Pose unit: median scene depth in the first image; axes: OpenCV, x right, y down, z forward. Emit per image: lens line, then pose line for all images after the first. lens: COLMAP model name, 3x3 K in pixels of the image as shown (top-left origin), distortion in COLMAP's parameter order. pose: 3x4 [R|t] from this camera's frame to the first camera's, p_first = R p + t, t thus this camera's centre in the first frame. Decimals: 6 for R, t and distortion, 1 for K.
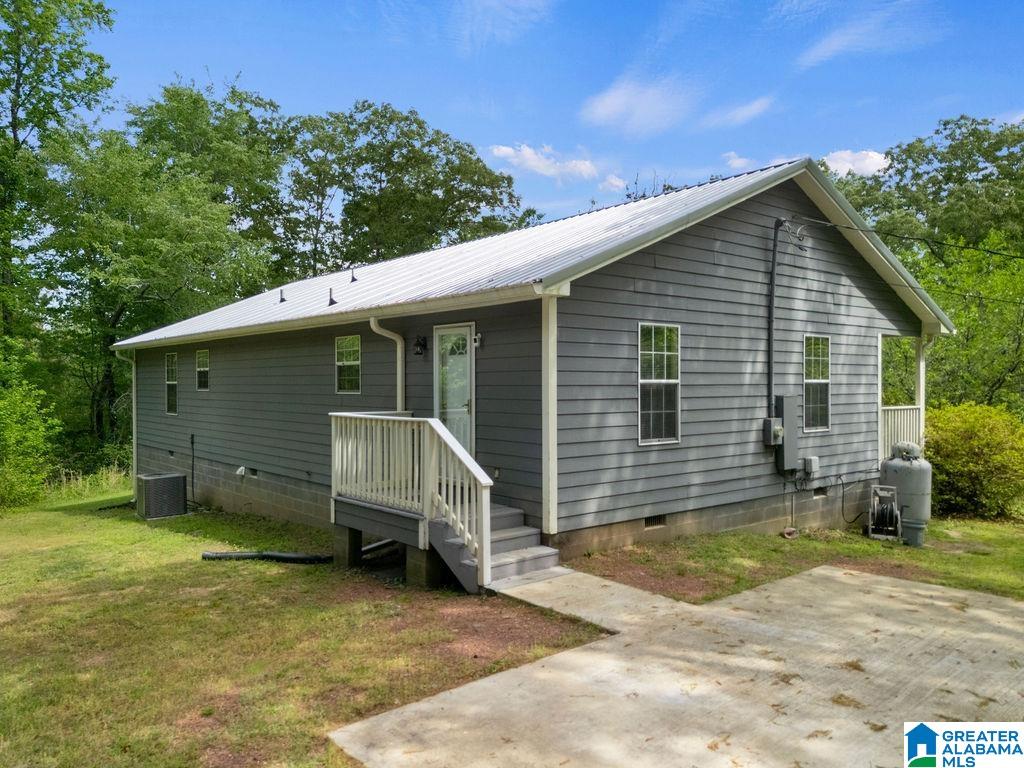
lens RADIAL K [[776.5, 0, 511.2], [0, 776.5, 378.7], [0, 0, 1]] dist [0.068412, -0.045465]
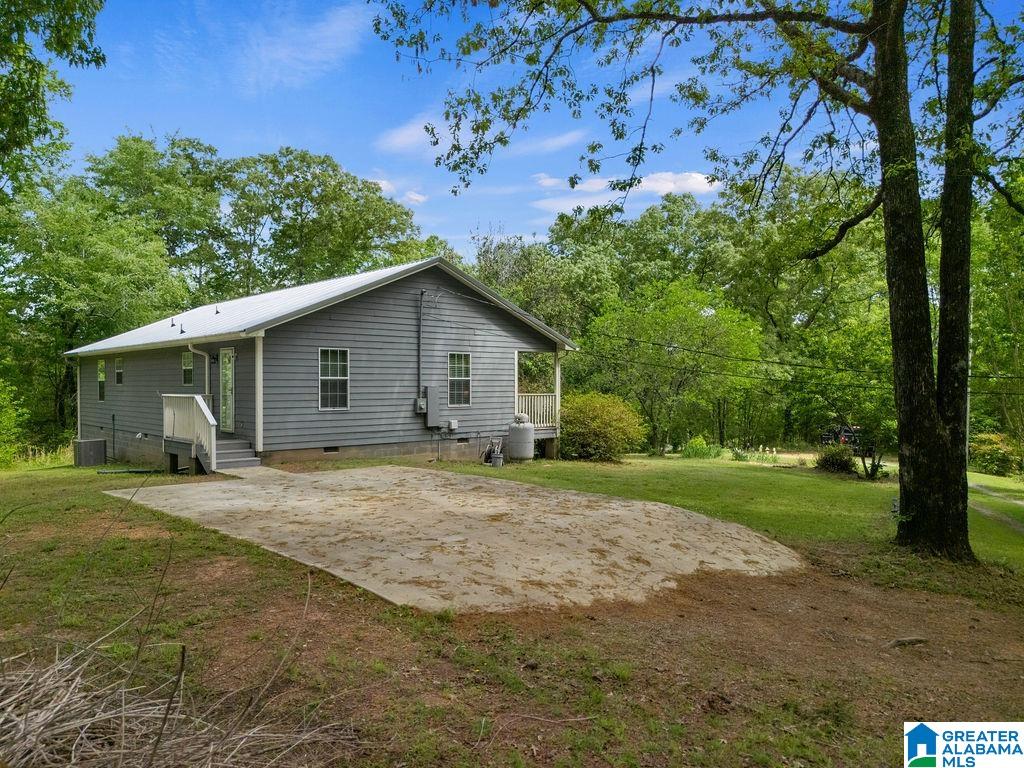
lens RADIAL K [[743.5, 0, 512.0], [0, 743.5, 384.0], [0, 0, 1]] dist [0.003886, 0.001214]
pose [[0.998745, -0.000446, 0.050076, 0.267267], [0.000103, 0.999977, 0.006837, 0.003014], [-0.050078, -0.006823, 0.998722, -0.431993]]
